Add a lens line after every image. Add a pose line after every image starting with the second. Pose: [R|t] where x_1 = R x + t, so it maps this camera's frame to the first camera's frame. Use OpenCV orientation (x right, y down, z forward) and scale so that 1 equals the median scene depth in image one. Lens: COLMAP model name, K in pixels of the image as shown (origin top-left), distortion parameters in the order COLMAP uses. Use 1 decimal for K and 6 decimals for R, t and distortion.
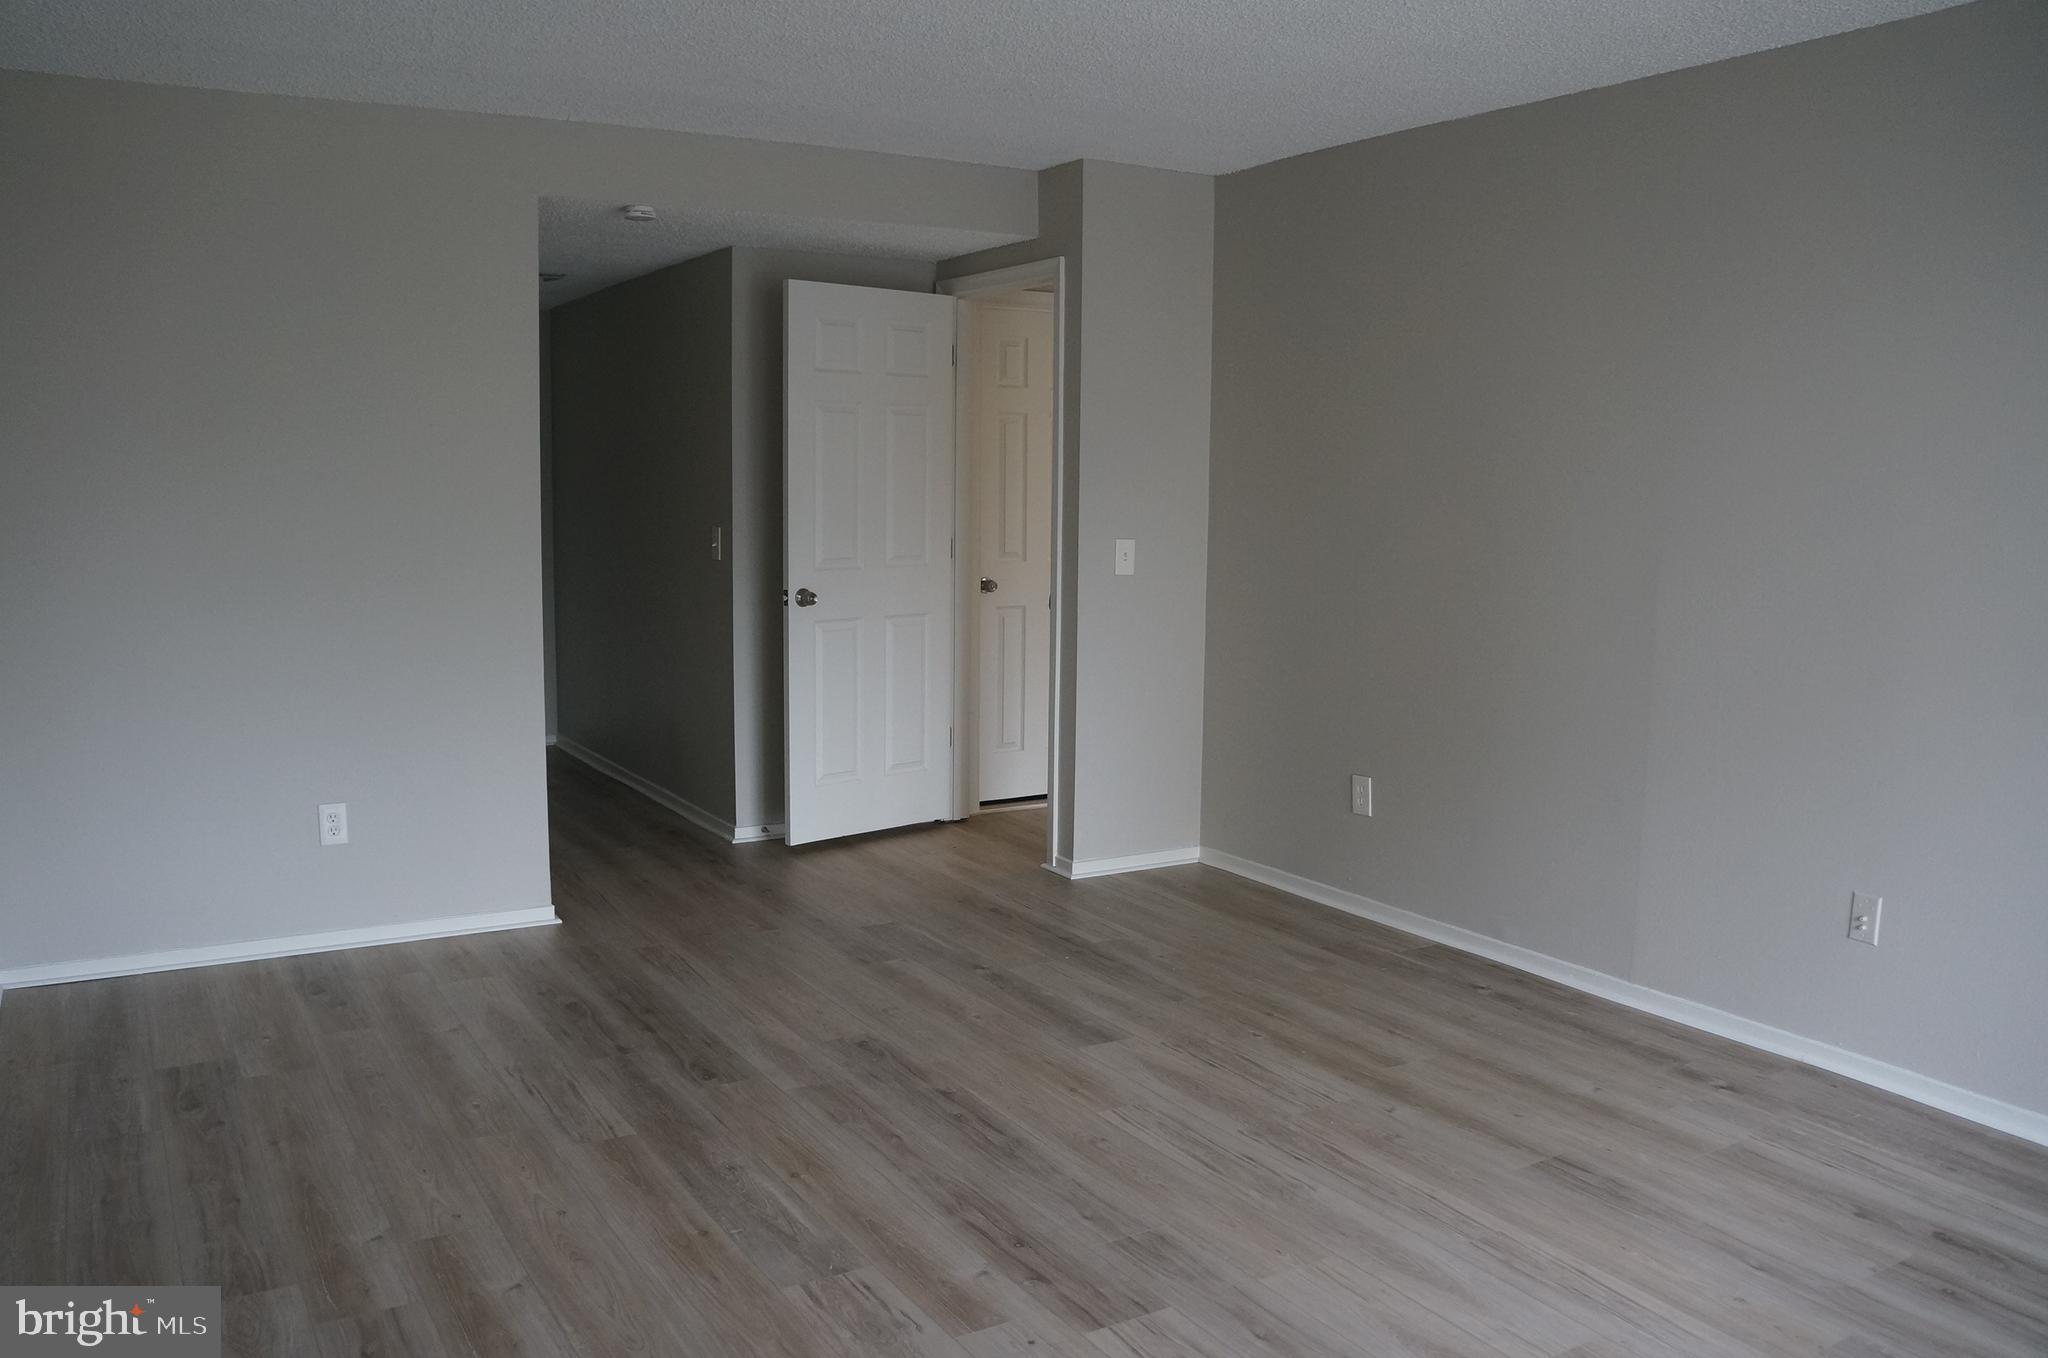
lens RADIAL K [[1612.5, 0, 1024.0], [0, 1612.5, 679.0], [0, 0, 1]] dist [-0.184543, 0.126163]
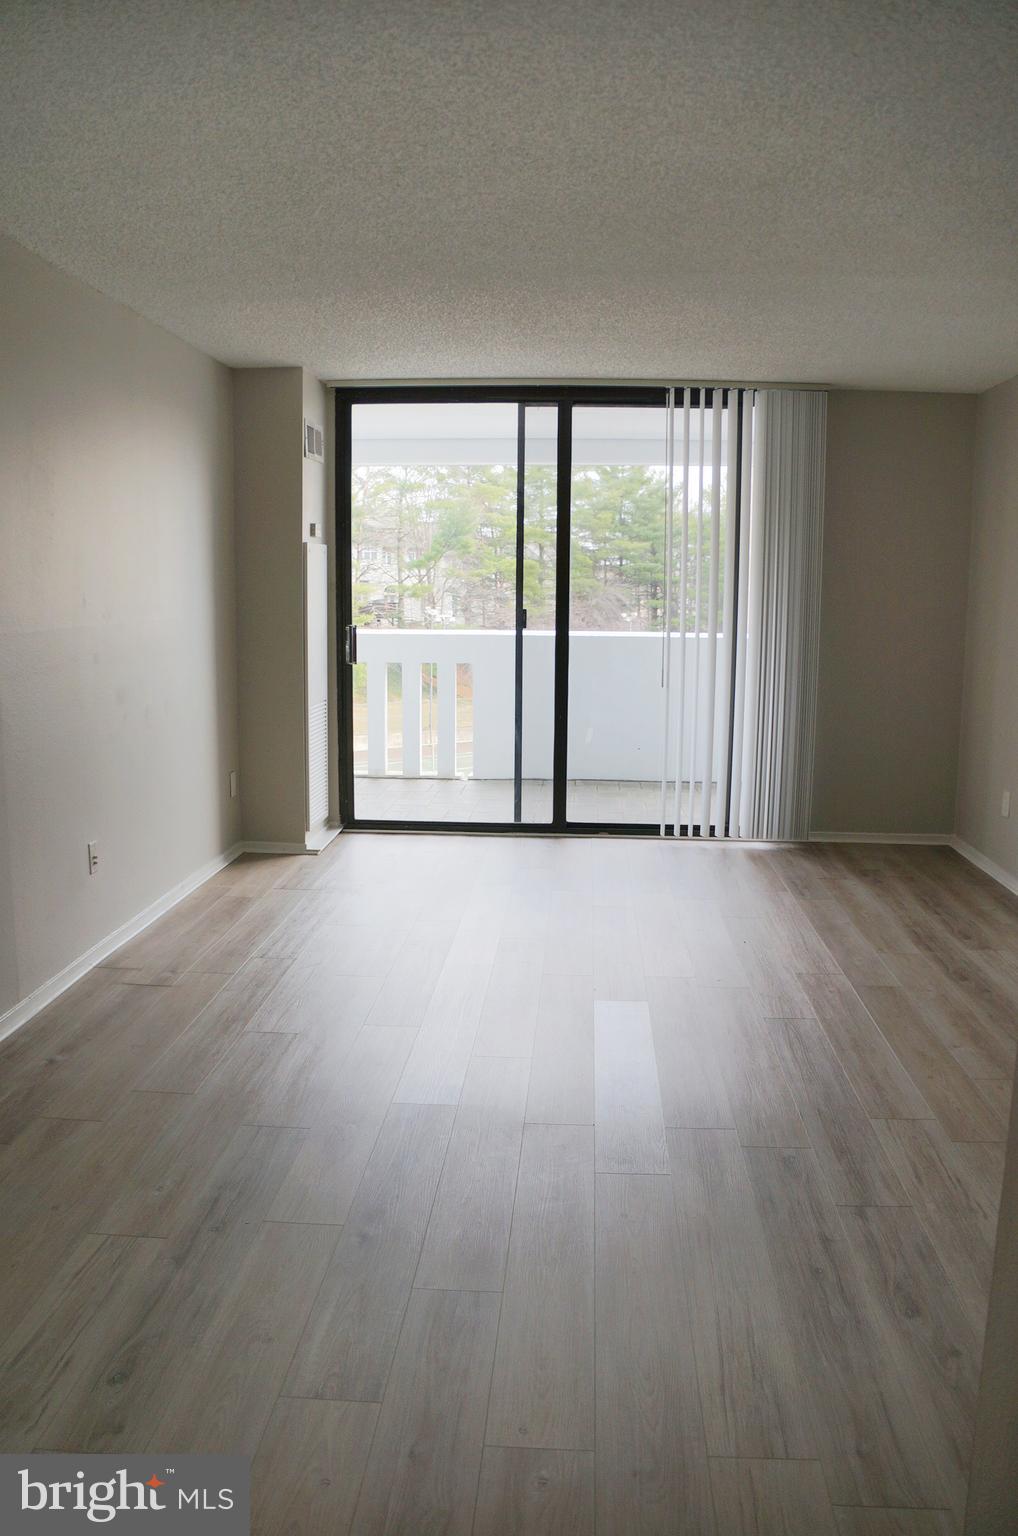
lens RADIAL K [[1209.3, 0, 509.0], [0, 1209.3, 768.0], [0, 0, 1]] dist [-0.184543, 0.126163]
pose [[-0.817844, -0.102294, 0.566275, -0.432855], [0.054748, 0.965776, 0.253532, -0.198097], [-0.572830, 0.238352, -0.784254, 1.547491]]
